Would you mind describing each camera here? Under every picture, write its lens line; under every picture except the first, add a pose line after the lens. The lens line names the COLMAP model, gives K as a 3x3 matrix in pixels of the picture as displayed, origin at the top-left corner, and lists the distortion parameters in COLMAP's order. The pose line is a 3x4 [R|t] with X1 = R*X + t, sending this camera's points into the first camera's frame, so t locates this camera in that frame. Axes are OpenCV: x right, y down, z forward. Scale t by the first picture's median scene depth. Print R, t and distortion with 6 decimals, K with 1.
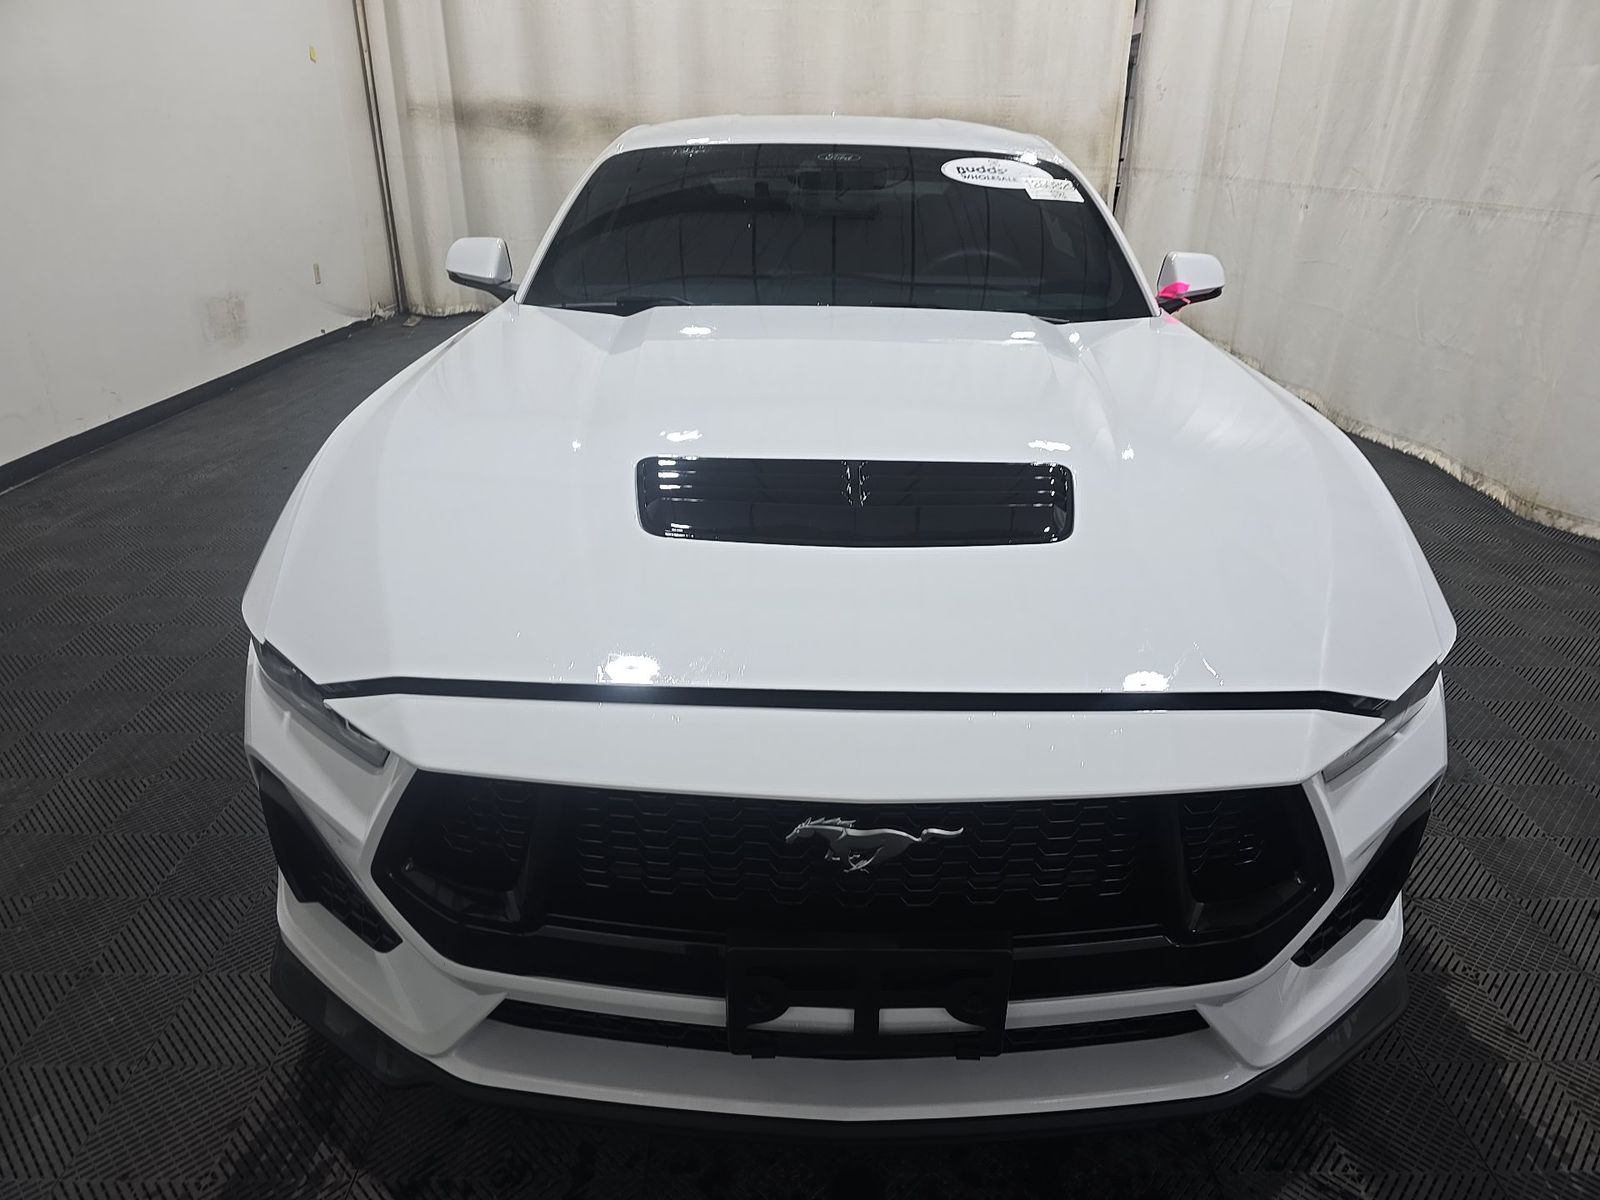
lens RADIAL K [[1087.8, 0, 828.3], [0, 1087.8, 593.0], [0, 0, 1]] dist [0.059198, -0.056128]
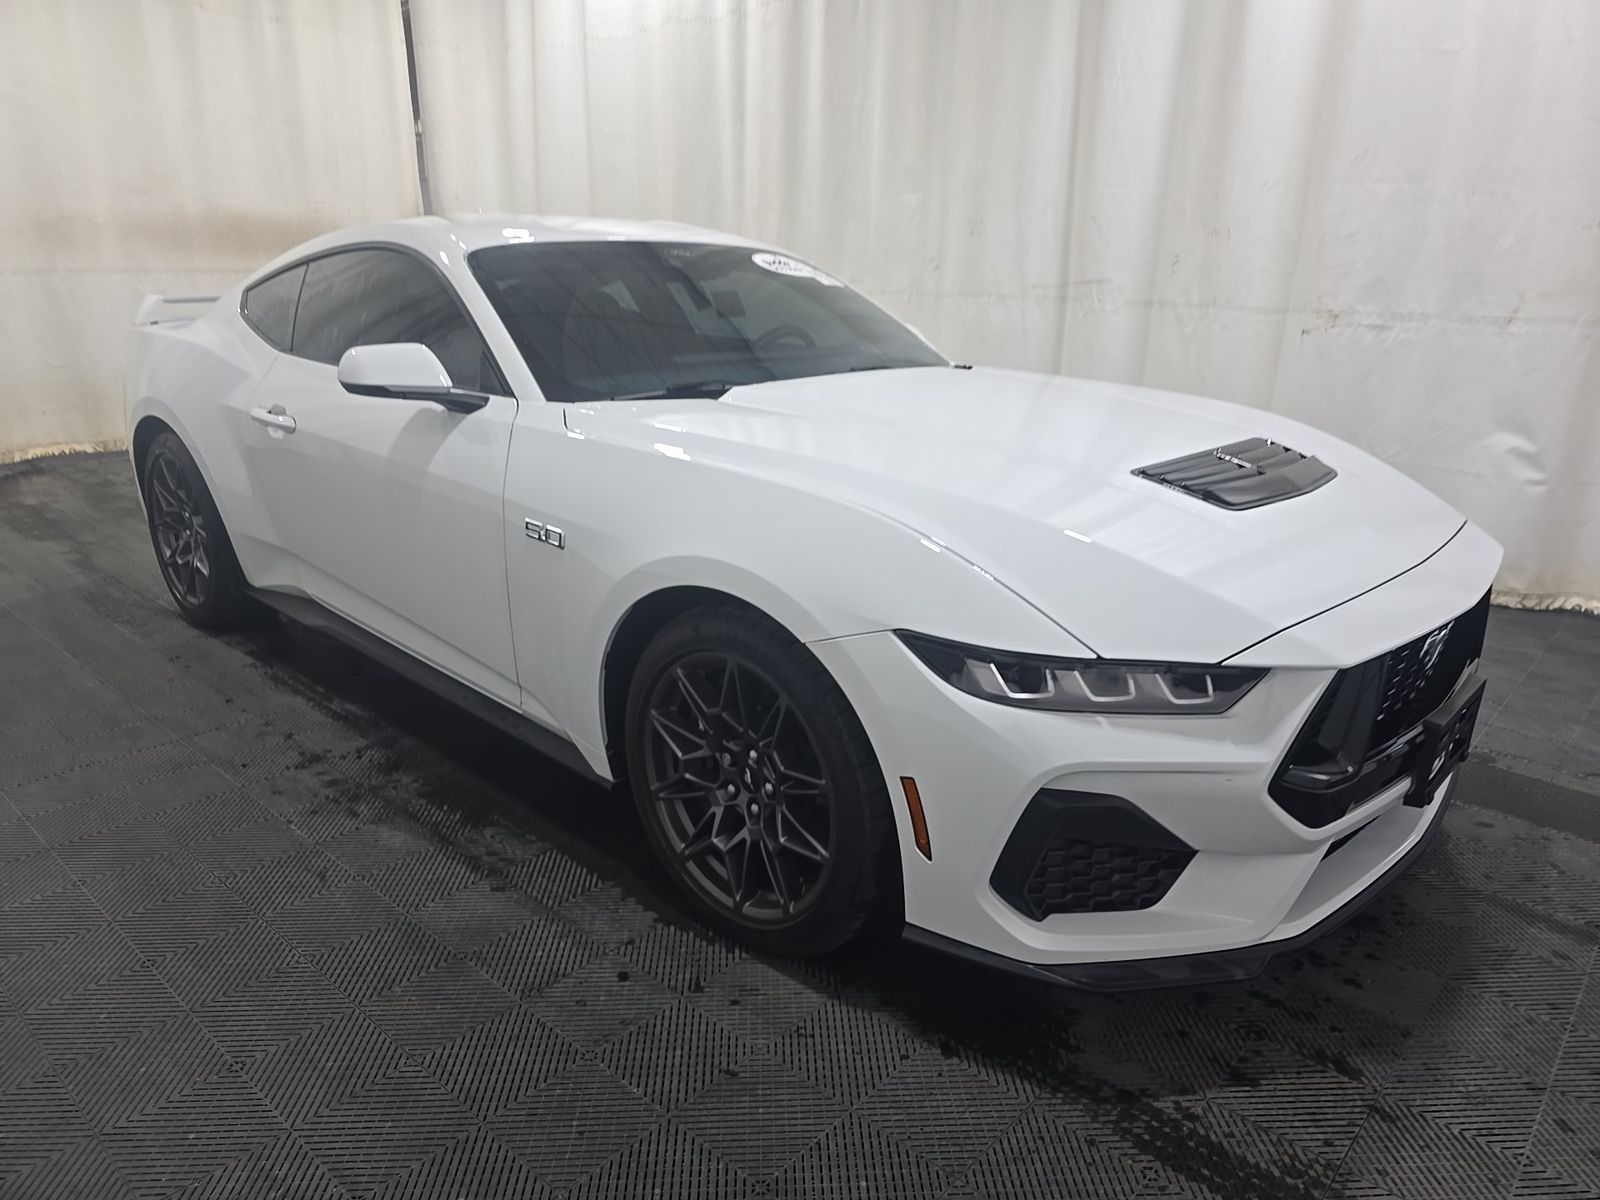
lens RADIAL K [[1087.8, 0, 828.3], [0, 1087.8, 593.0], [0, 0, 1]] dist [0.059198, -0.056128]
pose [[0.689298, -0.214513, 0.691992, -0.710304], [0.272399, 0.961811, 0.026816, -0.058697], [-0.671317, 0.170014, 0.721407, 0.179212]]
